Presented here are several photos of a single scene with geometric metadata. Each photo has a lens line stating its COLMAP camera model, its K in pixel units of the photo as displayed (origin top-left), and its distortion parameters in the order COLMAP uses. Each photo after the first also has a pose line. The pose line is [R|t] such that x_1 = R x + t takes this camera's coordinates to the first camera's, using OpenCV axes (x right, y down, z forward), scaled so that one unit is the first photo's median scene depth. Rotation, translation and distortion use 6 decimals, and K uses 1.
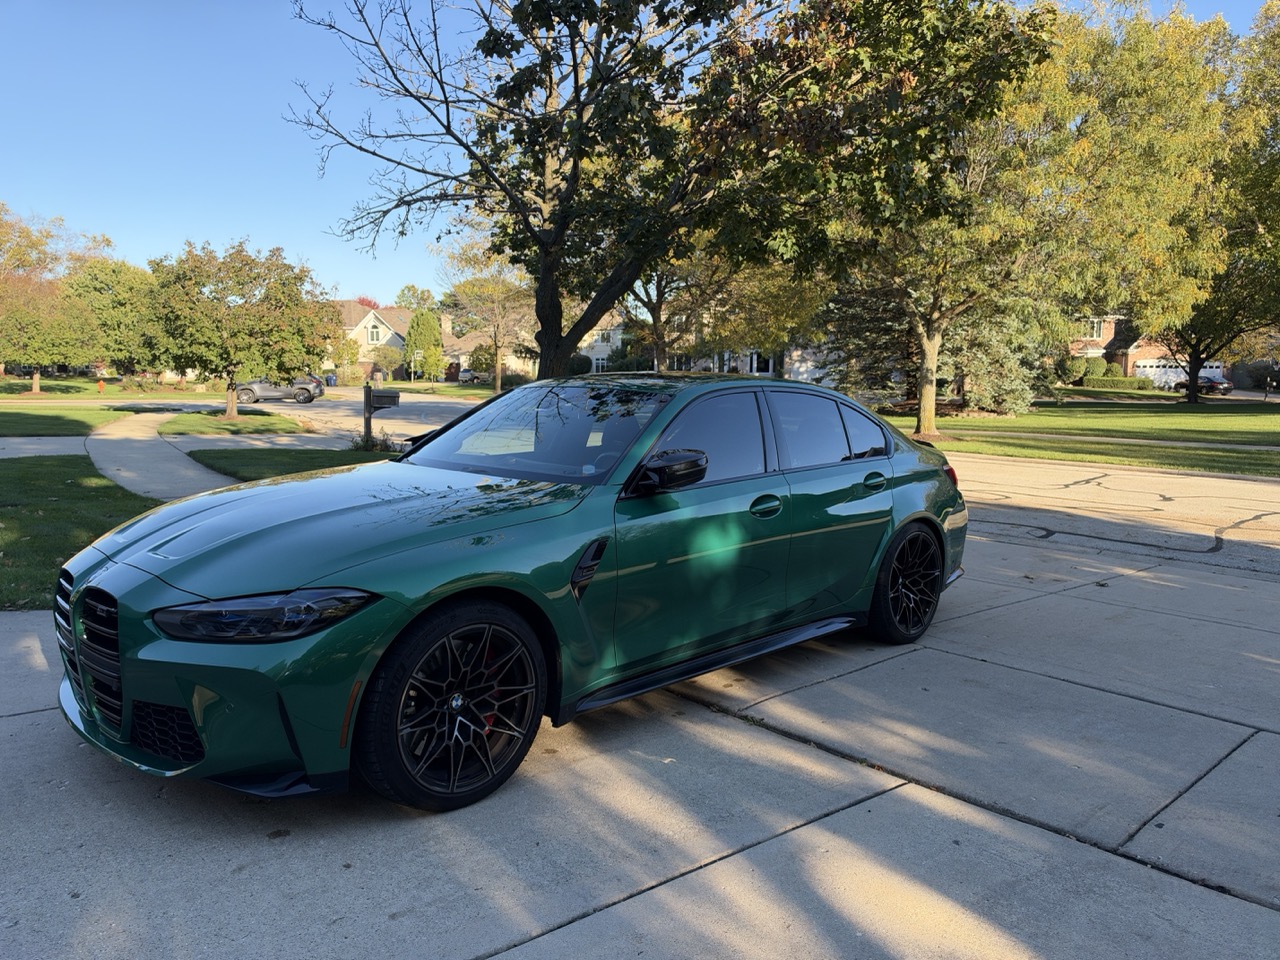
lens RADIAL K [[960.8, 0, 576.1], [0, 960.8, 477.6], [0, 0, 1]] dist [0.144975, -0.313567]
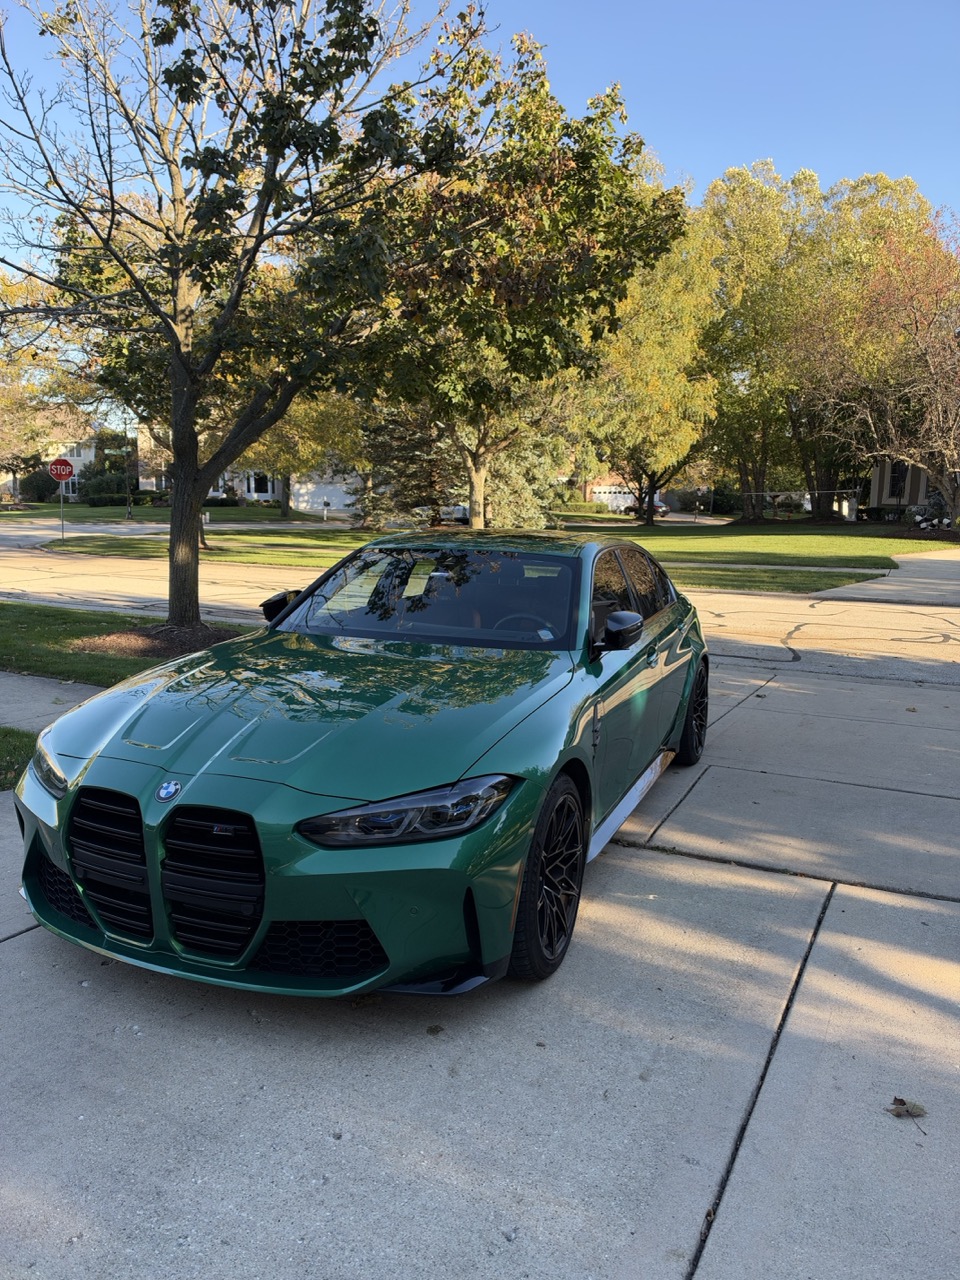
lens RADIAL K [[967.6, 0, 479.9], [0, 967.6, 662.2], [0, 0, 1]] dist [-0.010859, -0.010130]
pose [[0.919952, -0.060183, 0.387383, -0.137653], [0.035993, 0.996939, 0.069406, -0.015764], [-0.390374, -0.049907, 0.919303, 0.023636]]
